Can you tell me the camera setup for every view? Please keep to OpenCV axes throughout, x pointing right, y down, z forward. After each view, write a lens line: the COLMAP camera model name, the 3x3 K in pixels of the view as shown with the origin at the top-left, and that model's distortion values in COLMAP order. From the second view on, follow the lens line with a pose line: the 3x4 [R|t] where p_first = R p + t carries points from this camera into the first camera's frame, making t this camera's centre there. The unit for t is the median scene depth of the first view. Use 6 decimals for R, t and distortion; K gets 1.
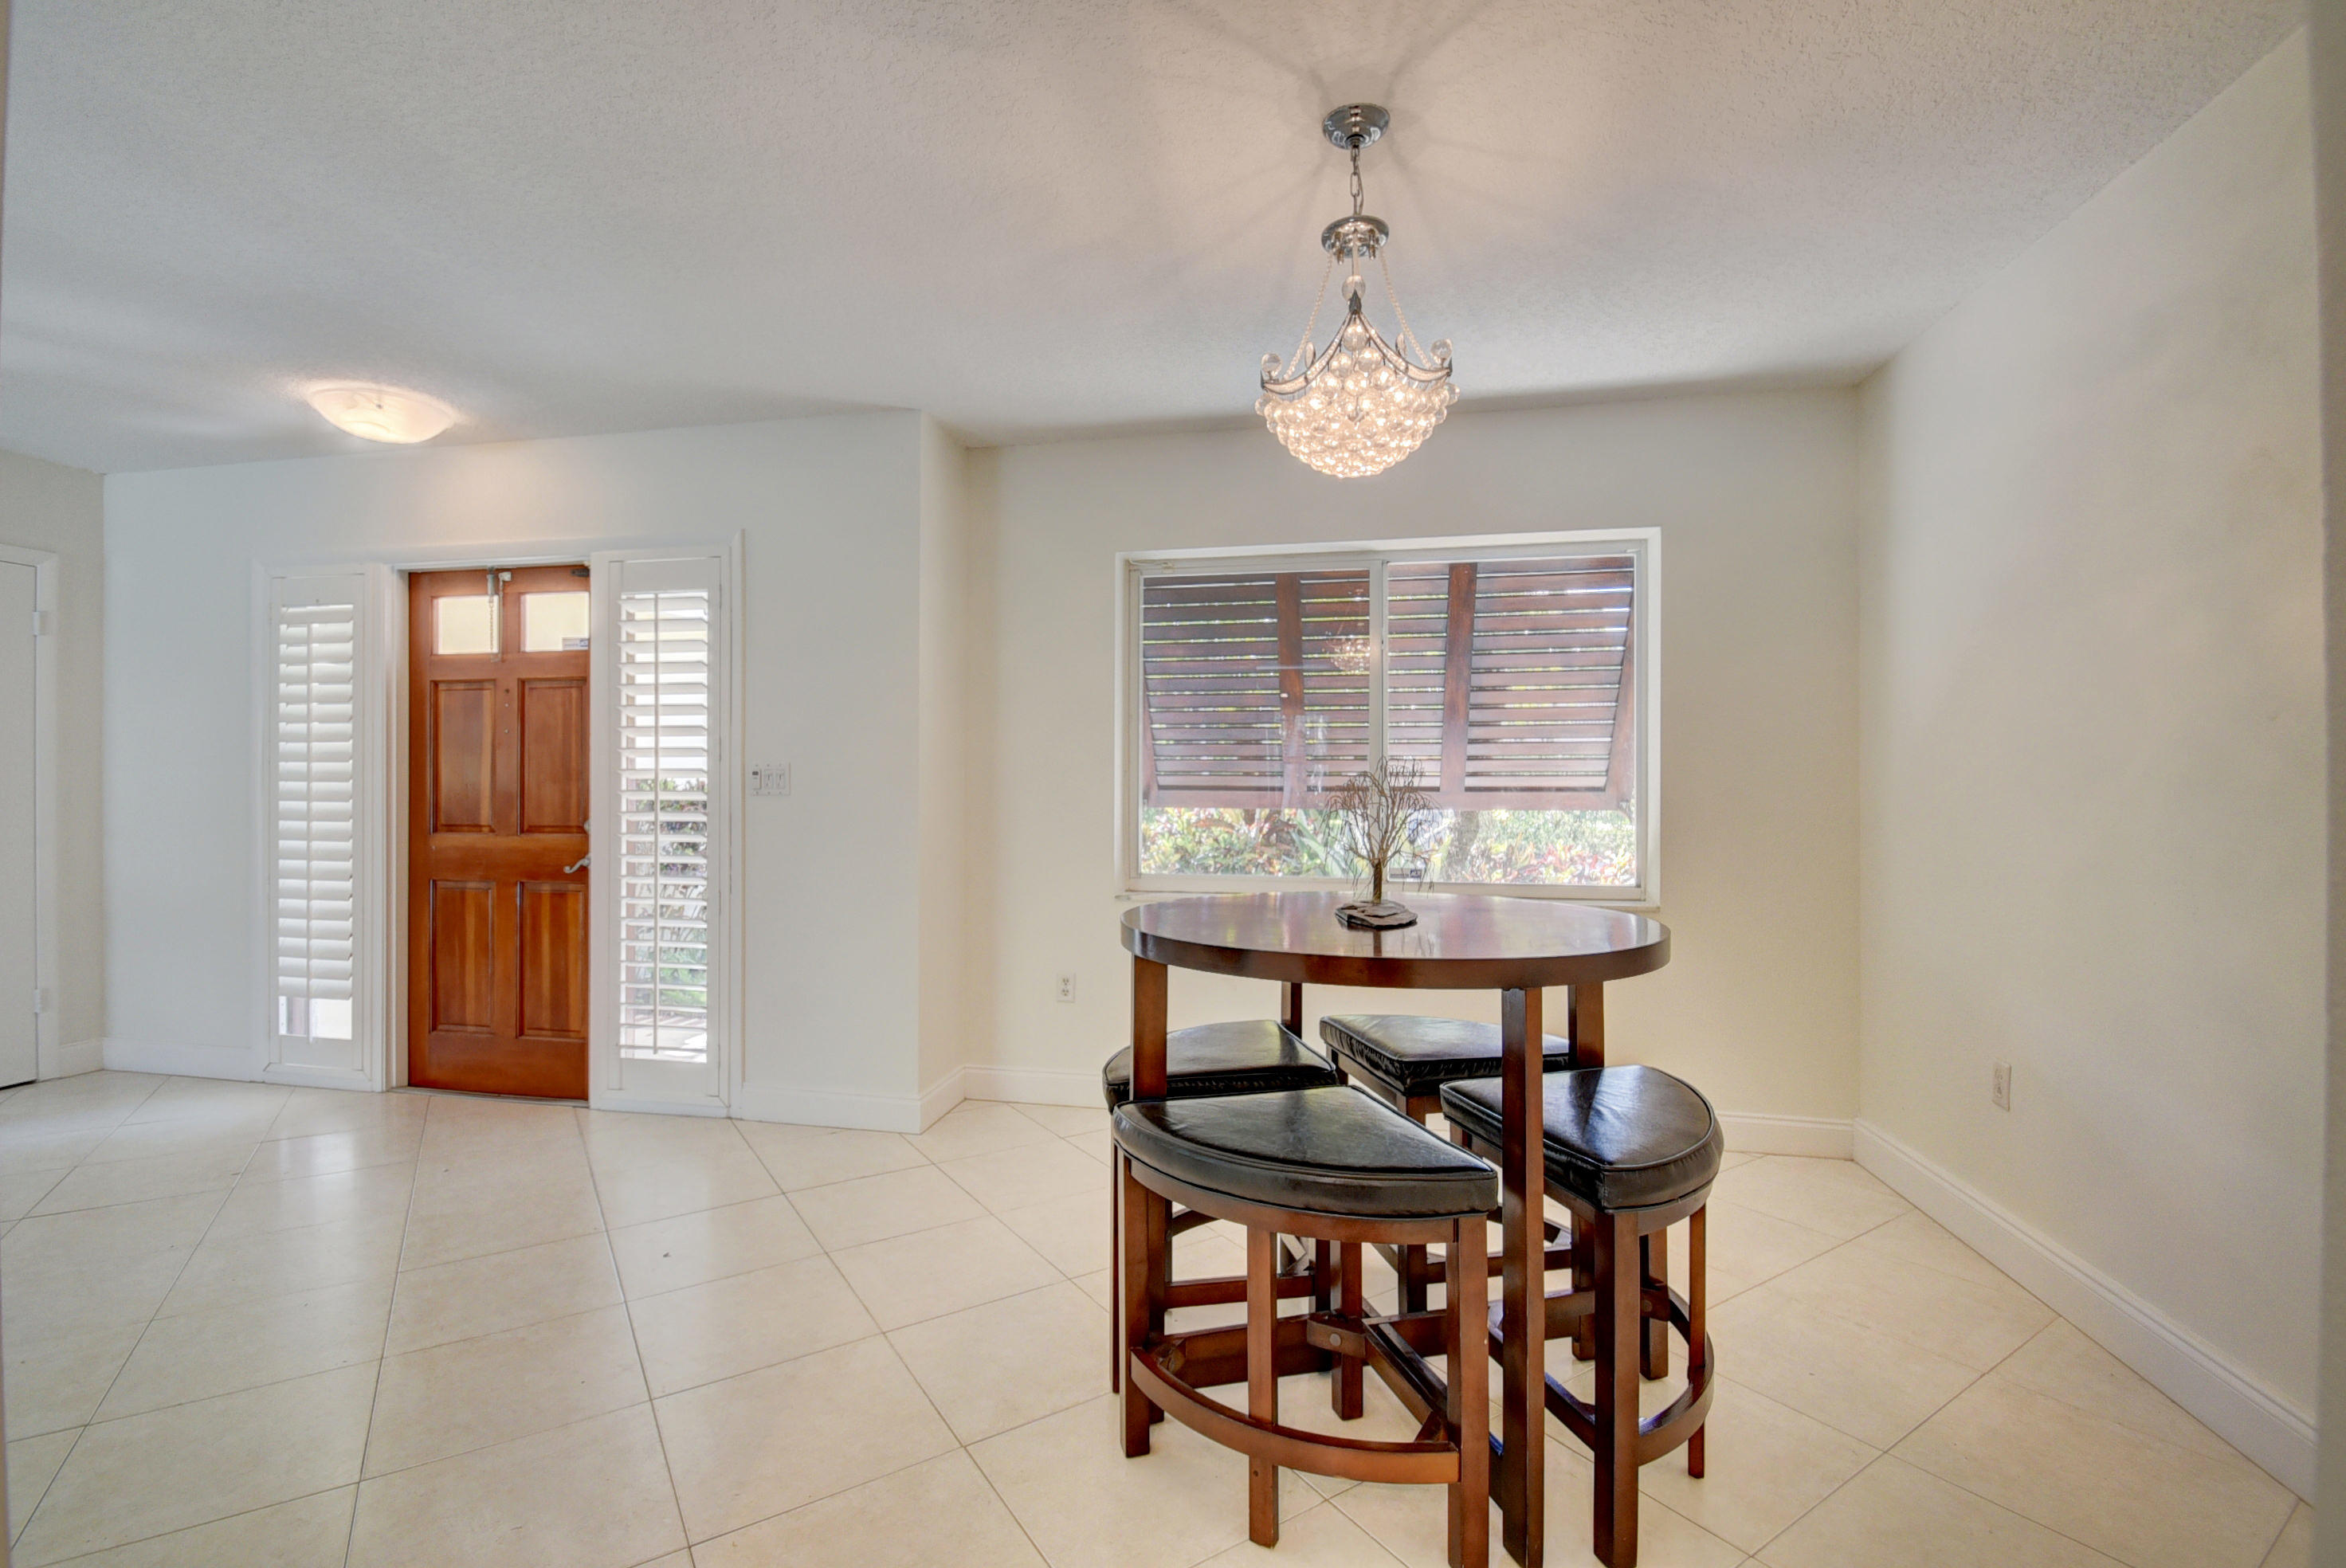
lens RADIAL K [[1008.2, 0, 1166.5], [0, 1008.2, 792.1], [0, 0, 1]] dist [0.003535, 0.000270]
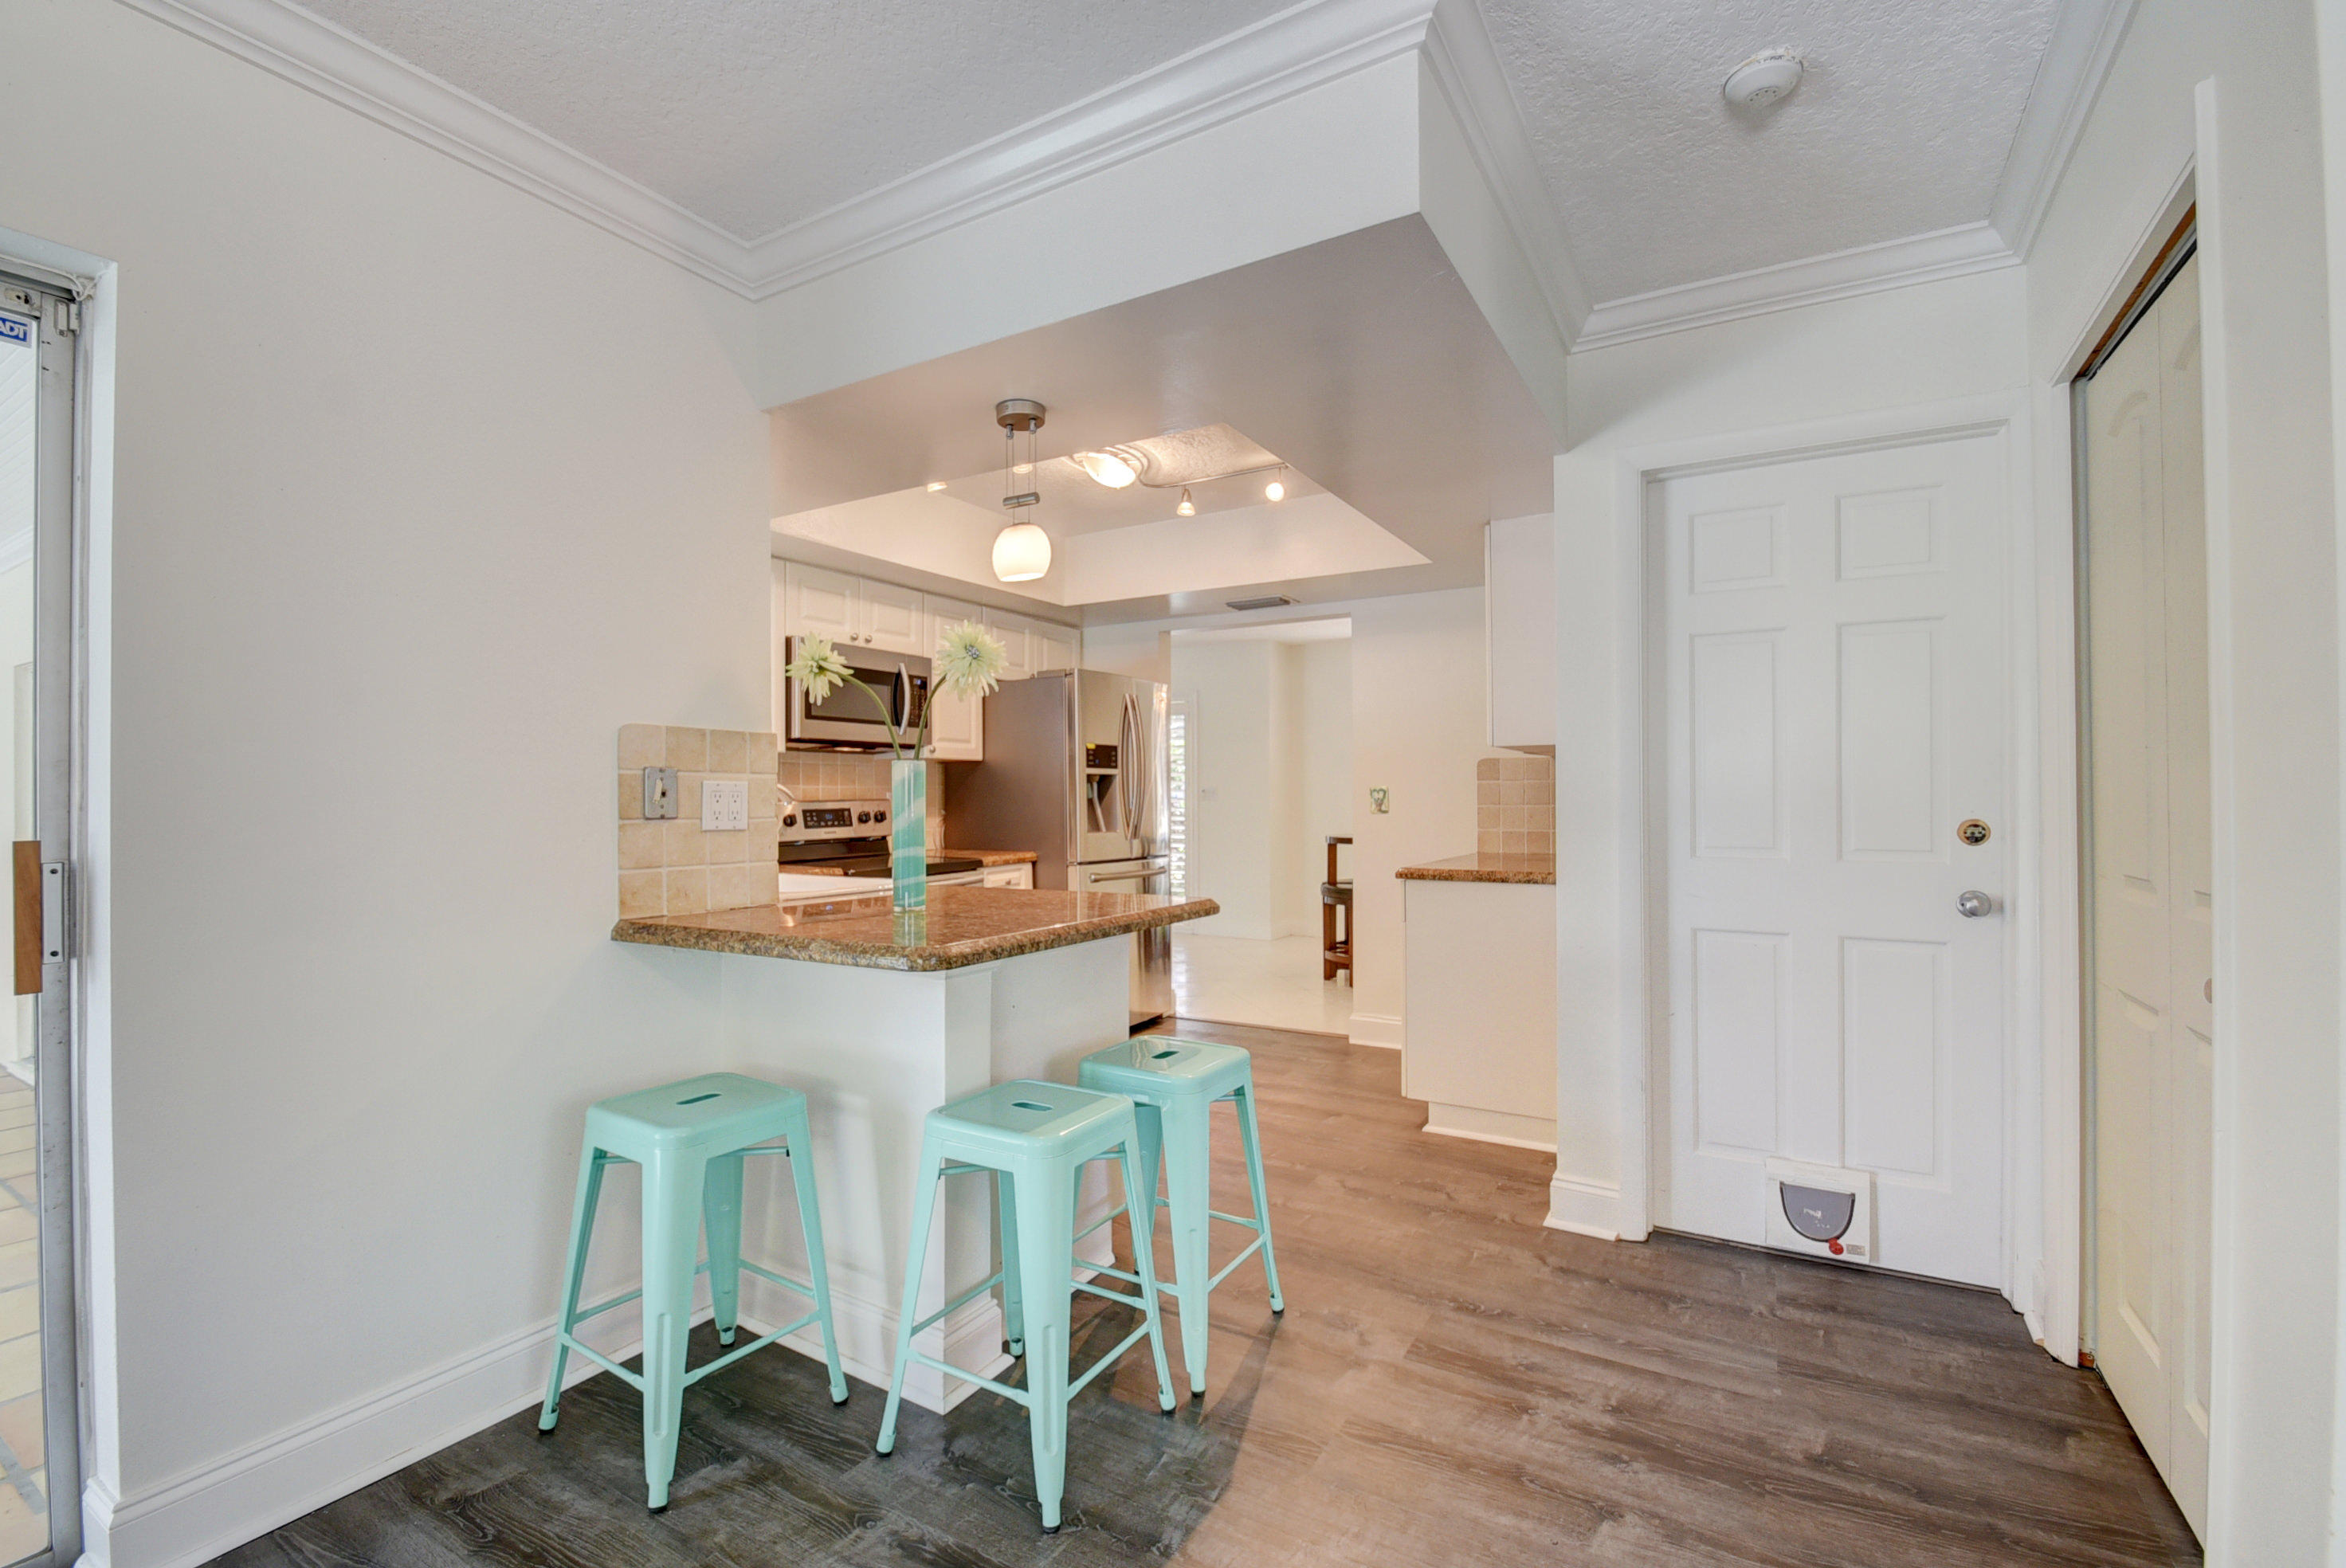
lens RADIAL K [[1027.4, 0, 1155.4], [0, 1027.4, 789.6], [0, 0, 1]] dist [0.010209, -0.016072]
pose [[0.939656, -0.005775, -0.342073, 0.340333], [0.001225, 0.999908, -0.013515, 0.012075], [0.342120, 0.012281, 0.939576, -1.412844]]
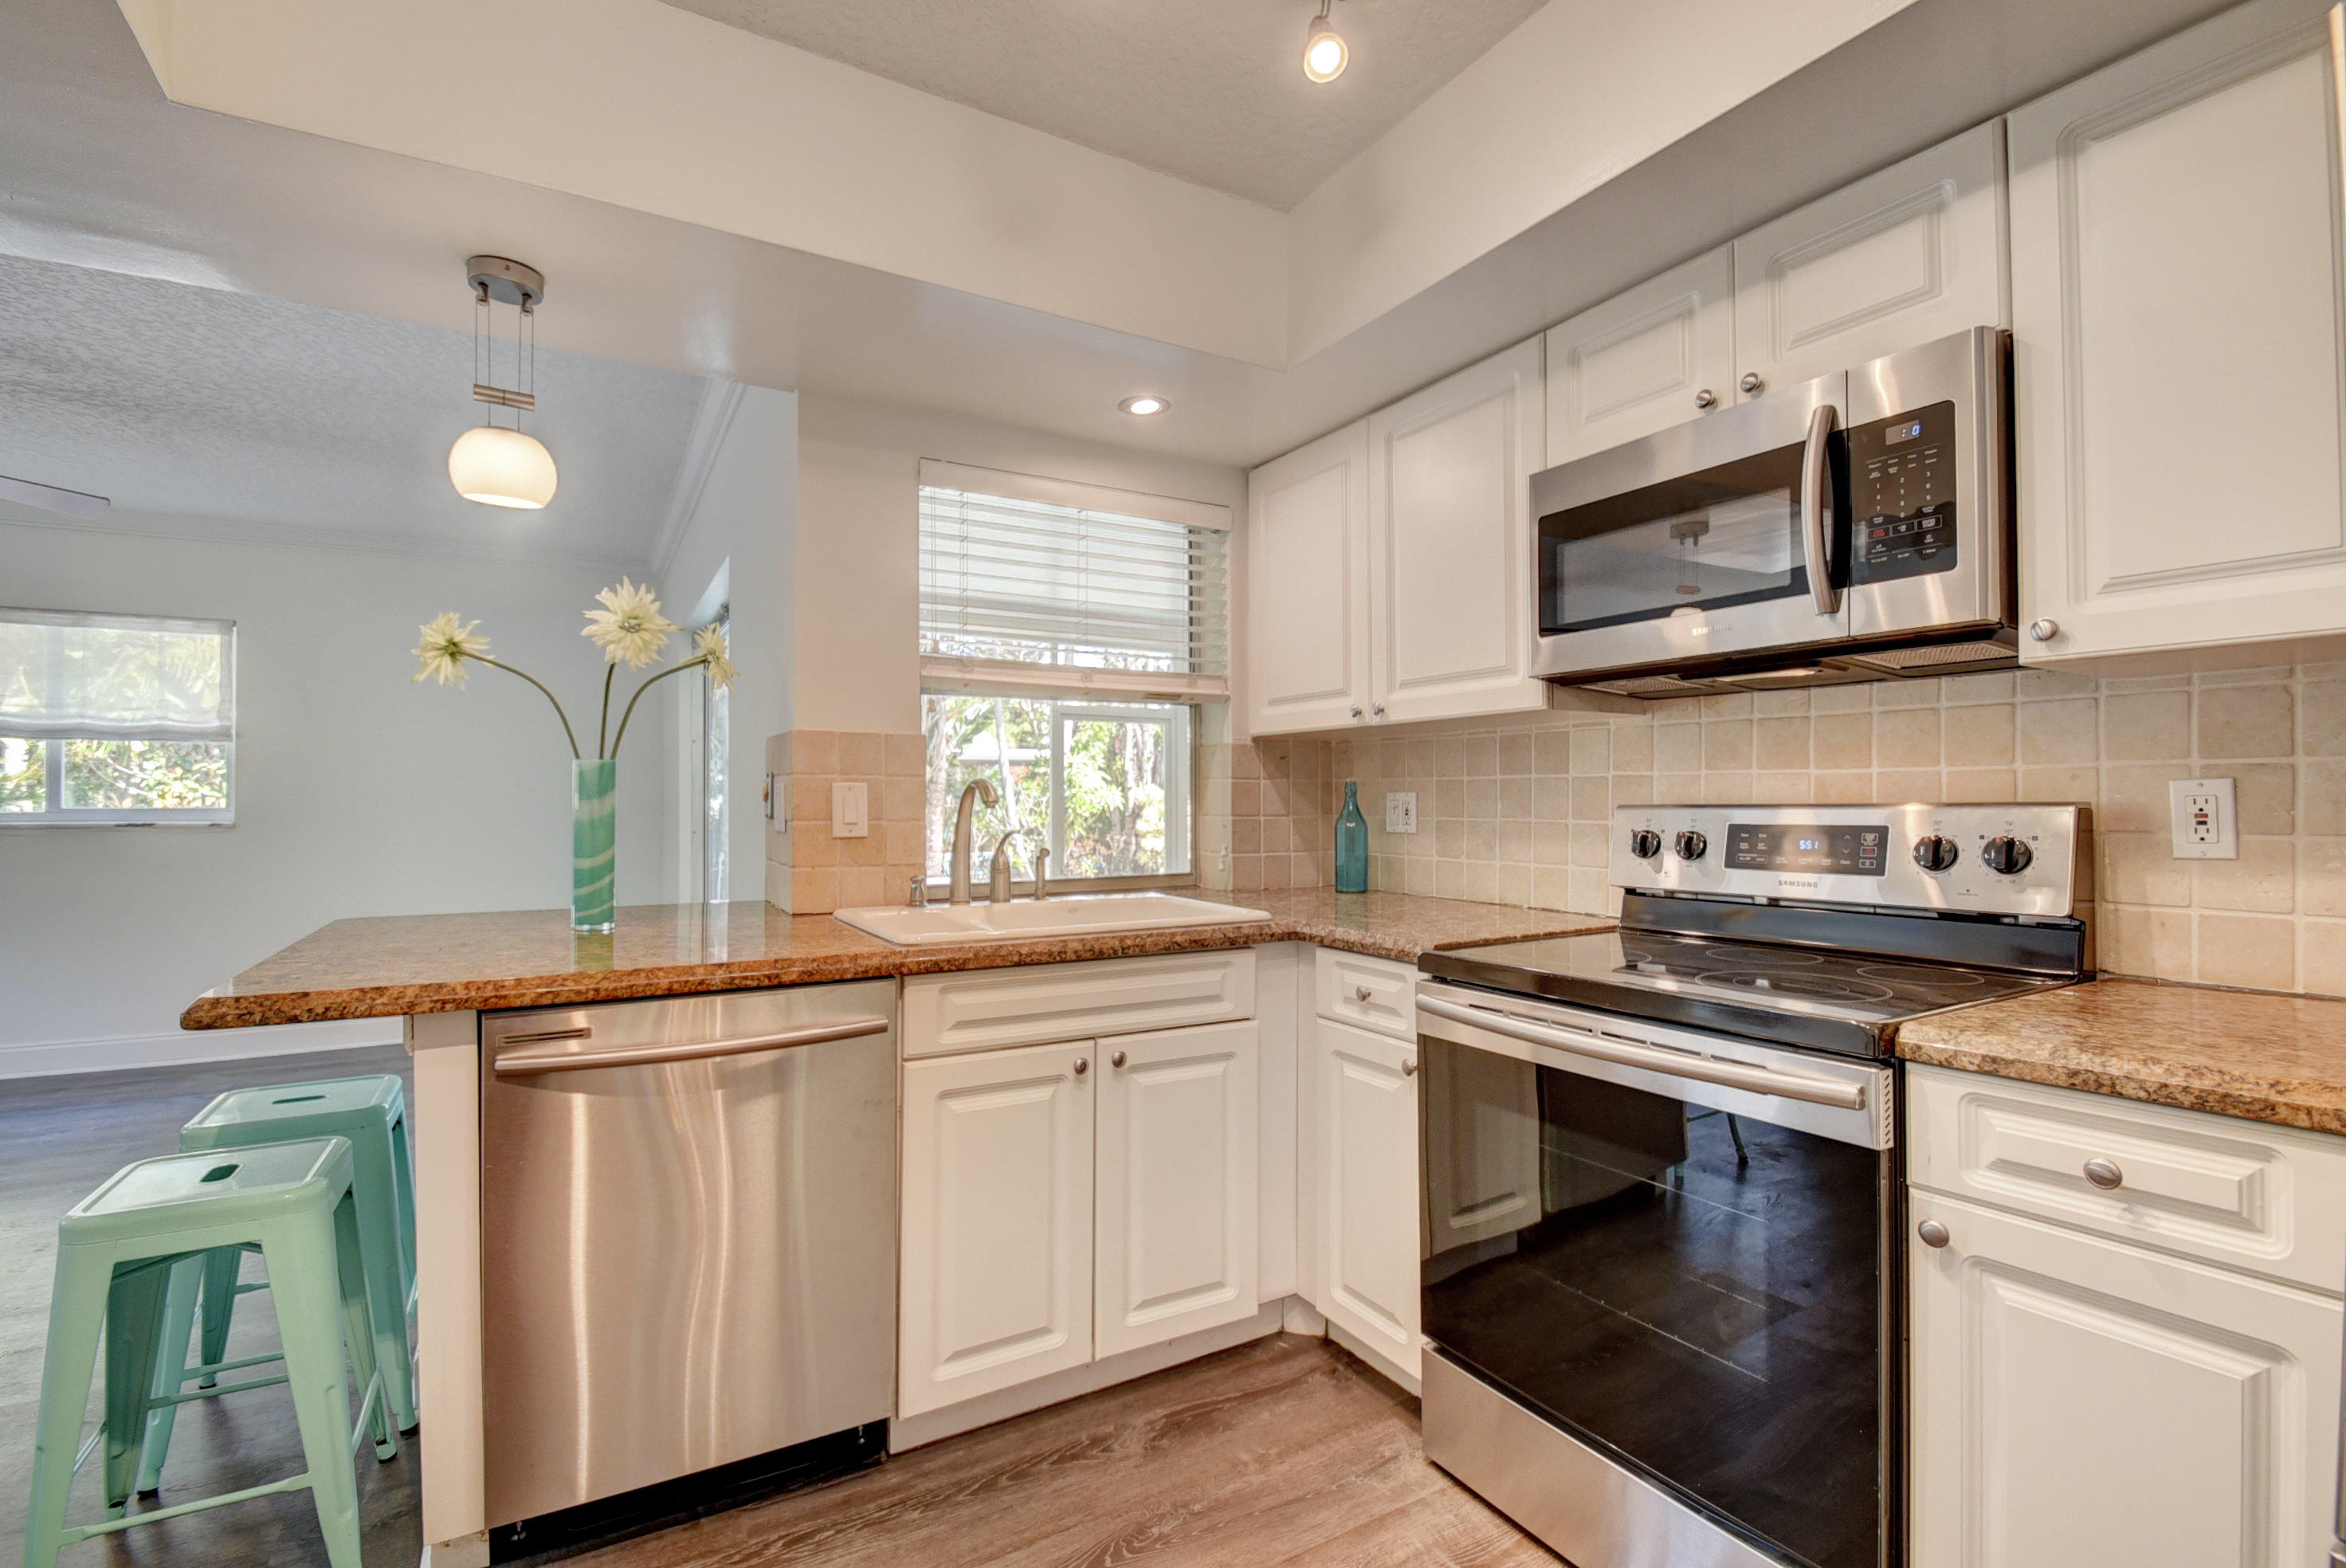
lens RADIAL K [[1027.4, 0, 1155.4], [0, 1027.4, 789.6], [0, 0, 1]] dist [0.010209, -0.016072]
pose [[-0.751062, -0.004200, -0.660219, 0.101831], [-0.002315, 0.999990, -0.003727, 0.002795], [0.660228, -0.001271, -0.751064, -0.146699]]
